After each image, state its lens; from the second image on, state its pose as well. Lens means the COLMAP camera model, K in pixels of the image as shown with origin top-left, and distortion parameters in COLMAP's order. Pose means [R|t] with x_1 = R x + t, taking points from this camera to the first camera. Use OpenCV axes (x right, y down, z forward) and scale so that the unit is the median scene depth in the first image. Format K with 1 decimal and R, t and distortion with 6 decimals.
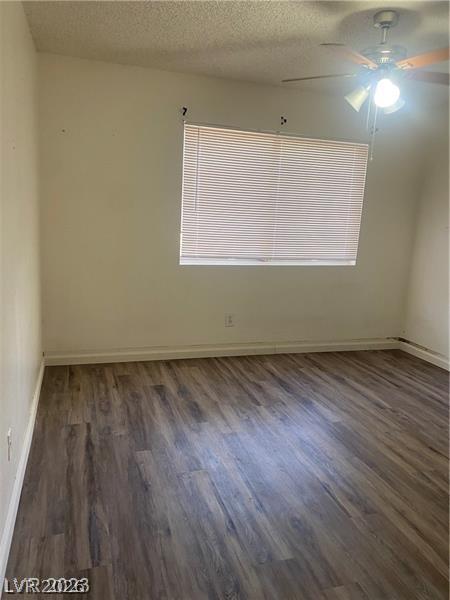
lens RADIAL K [[463.9, 0, 224.2], [0, 463.9, 294.4], [0, 0, 1]] dist [0.053956, -0.056947]
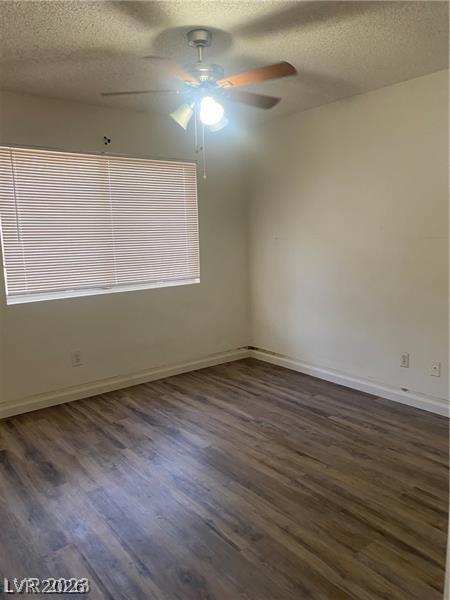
lens RADIAL K [[463.9, 0, 226.3], [0, 463.9, 301.3], [0, 0, 1]] dist [0.053956, -0.056947]
pose [[0.934808, -0.127162, 0.331606, -0.004654], [0.136125, 0.990684, -0.003838, -0.017722], [-0.328029, 0.048727, 0.943410, 0.061676]]
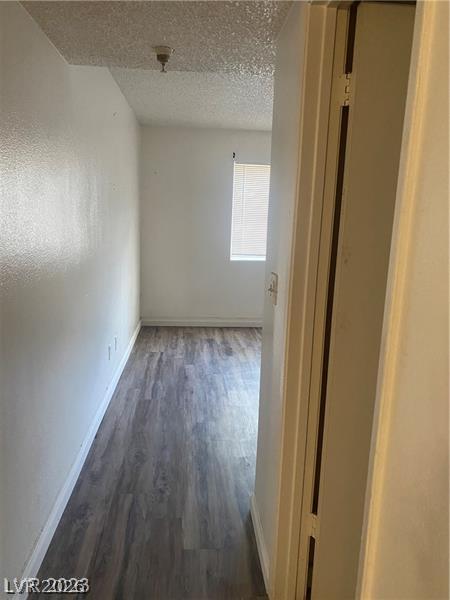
lens RADIAL K [[463.9, 0, 225.1], [0, 463.9, 304.0], [0, 0, 1]] dist [0.053956, -0.056947]
pose [[0.974123, 0.028590, -0.224203, 0.285736], [-0.030499, 0.999522, -0.005054, 0.106453], [0.223951, 0.011761, 0.974529, -0.543068]]
